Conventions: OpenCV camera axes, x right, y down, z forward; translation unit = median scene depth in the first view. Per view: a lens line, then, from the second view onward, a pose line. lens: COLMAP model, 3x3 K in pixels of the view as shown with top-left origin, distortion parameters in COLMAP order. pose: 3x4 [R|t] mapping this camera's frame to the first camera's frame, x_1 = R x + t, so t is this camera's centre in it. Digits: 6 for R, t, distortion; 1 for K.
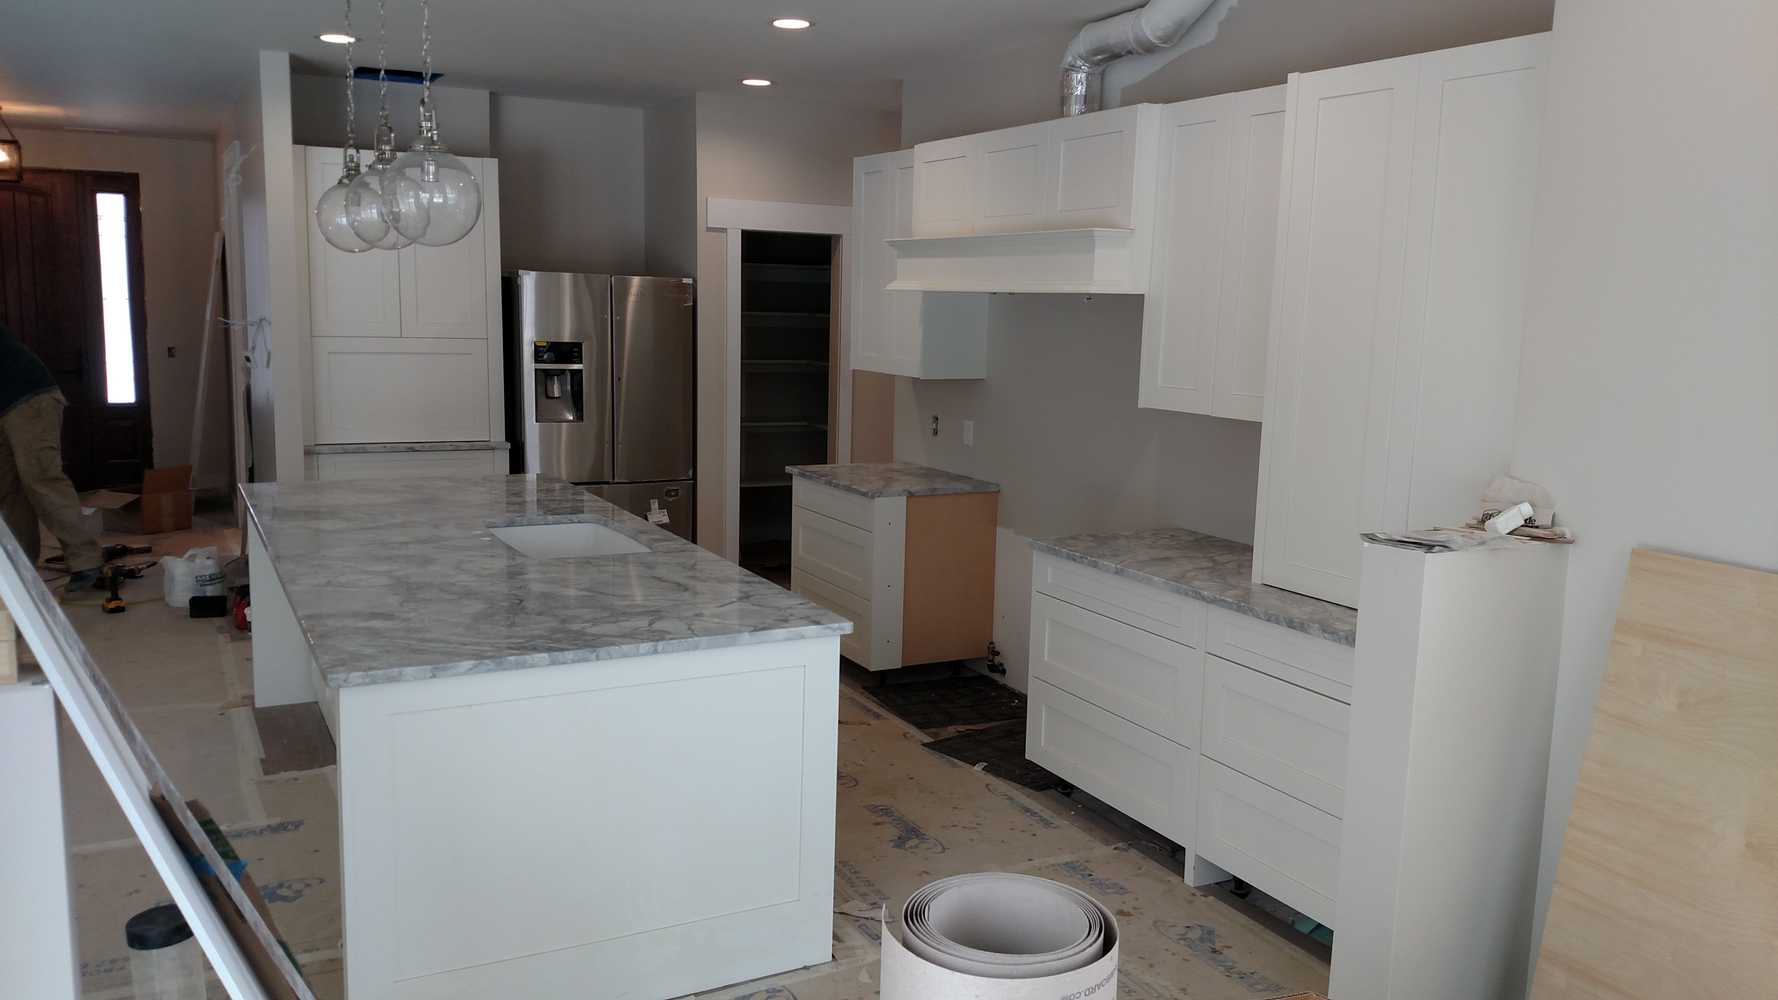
lens RADIAL K [[1385.1, 0, 891.5], [0, 1385.1, 506.4], [0, 0, 1]] dist [0.091266, -0.124389]
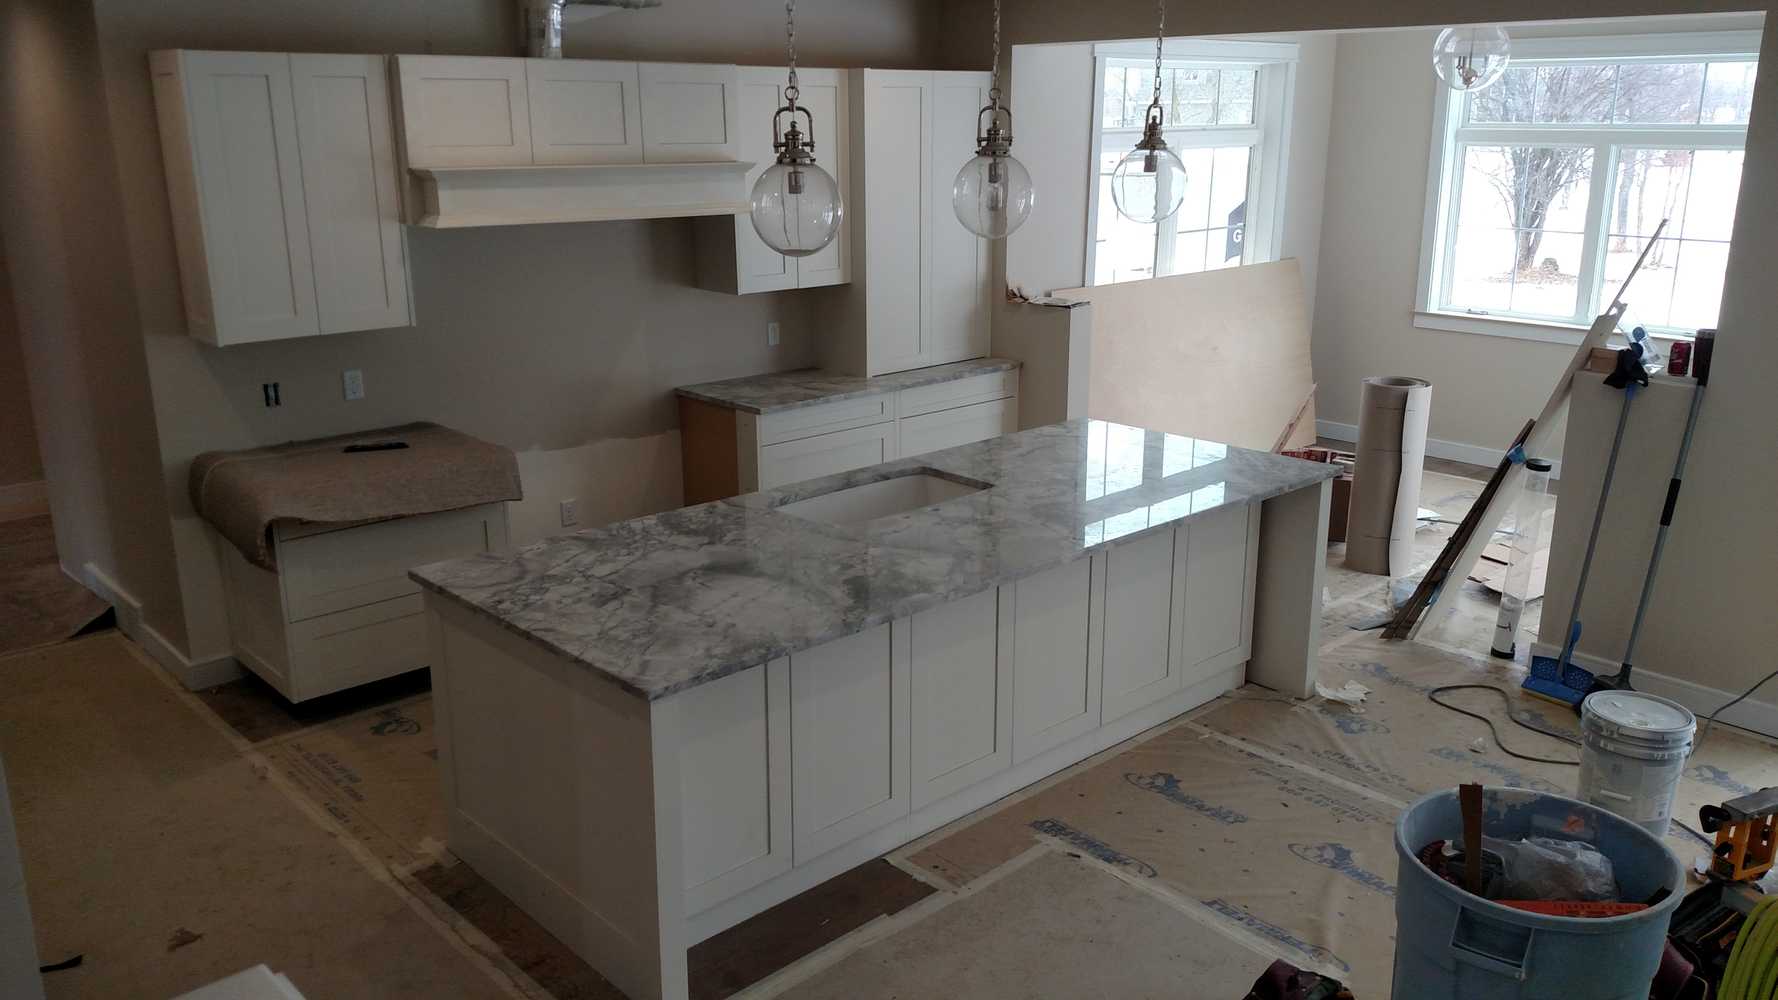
lens RADIAL K [[1385.1, 0, 873.7], [0, 1385.1, 519.4], [0, 0, 1]] dist [0.091266, -0.124389]
pose [[-0.258878, -0.296177, 0.919381, -1.088100], [0.137042, 0.930938, 0.338488, -0.287190], [-0.956139, 0.213620, -0.200411, 1.111946]]
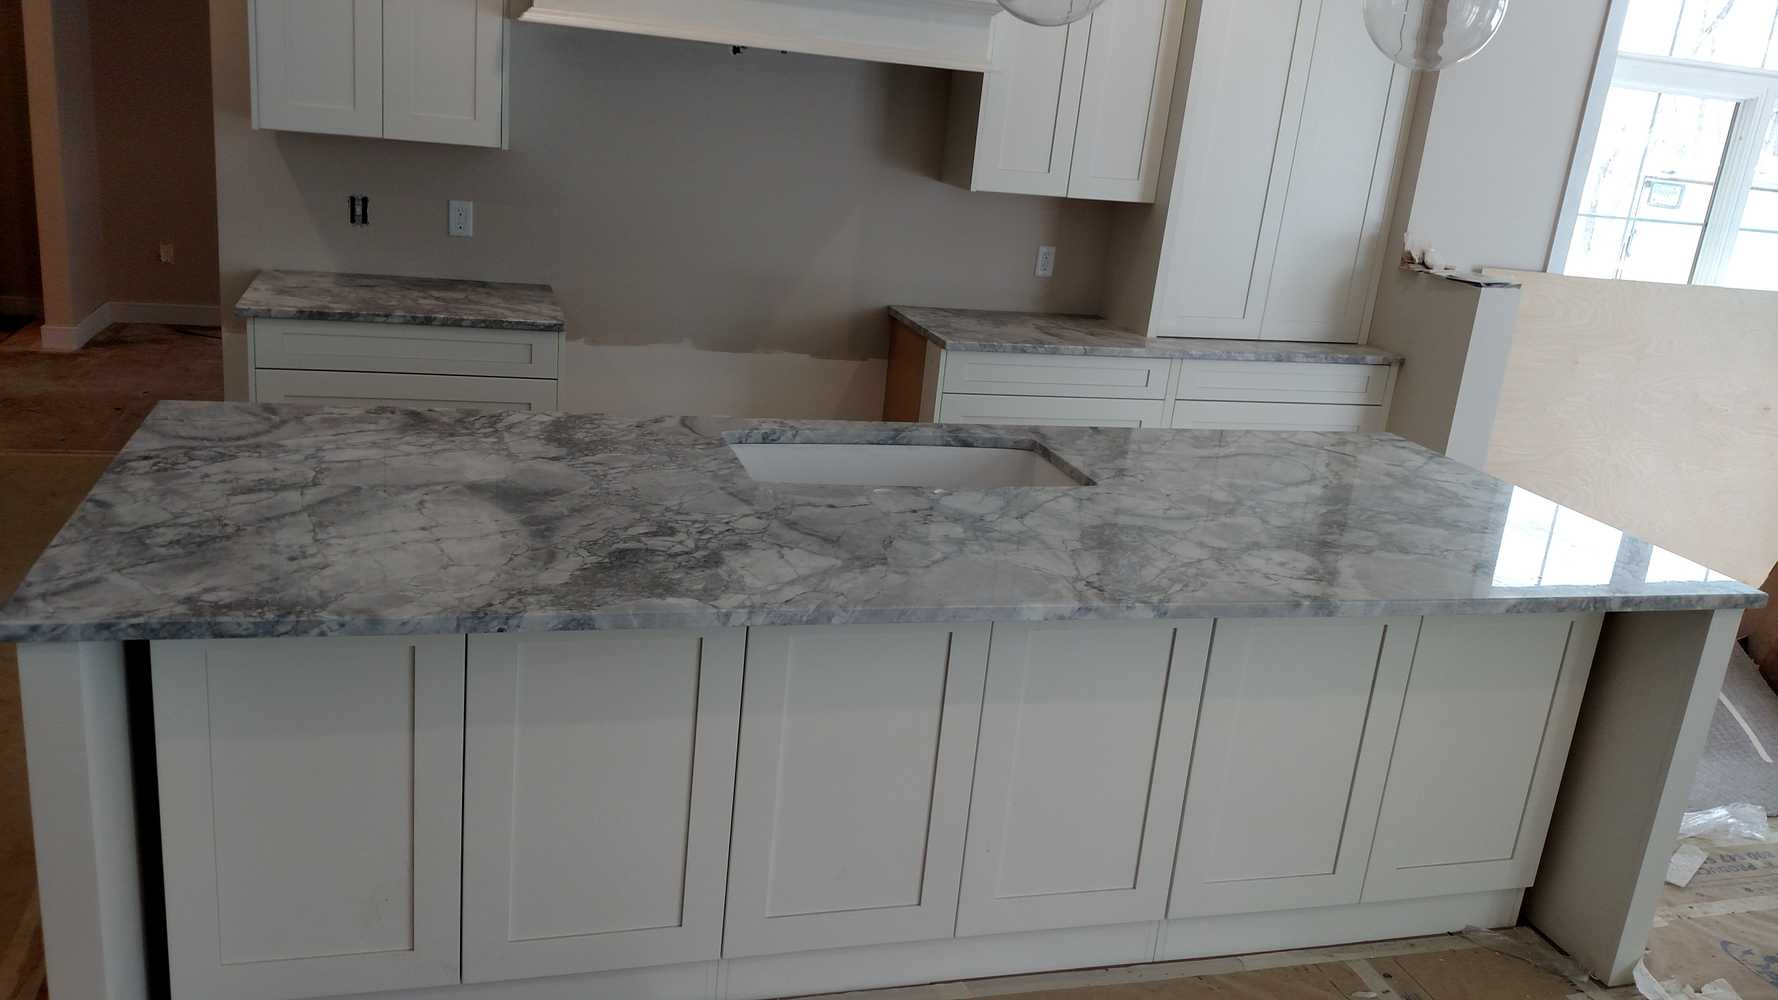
lens RADIAL K [[1385.1, 0, 888.2], [0, 1385.1, 503.3], [0, 0, 1]] dist [0.091266, -0.124389]
pose [[0.190297, -0.294035, 0.936659, -0.796881], [0.049352, 0.955753, 0.290002, -0.141380], [-0.980485, -0.008960, 0.196389, 0.801584]]
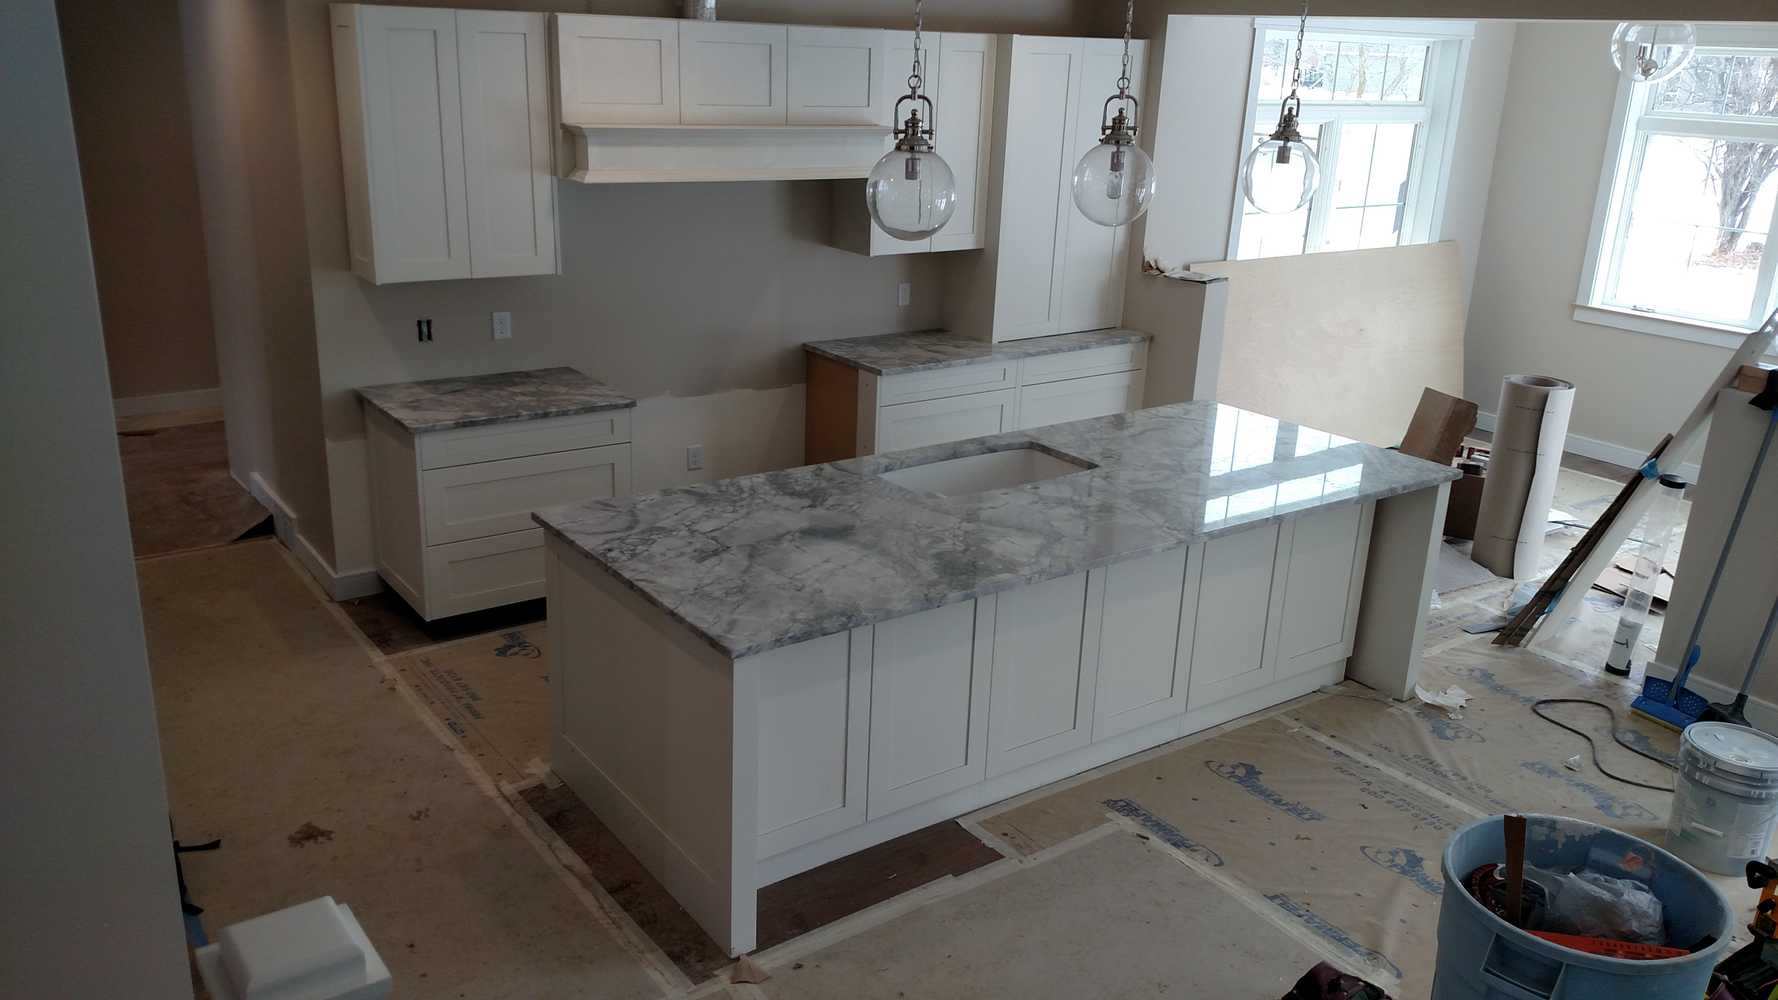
lens RADIAL K [[1385.1, 0, 881.1], [0, 1385.1, 503.4], [0, 0, 1]] dist [0.091266, -0.124389]
pose [[-0.144671, -0.340344, 0.929105, -1.113375], [0.102552, 0.928769, 0.356190, -0.312015], [-0.984151, 0.146812, -0.099463, 1.085213]]
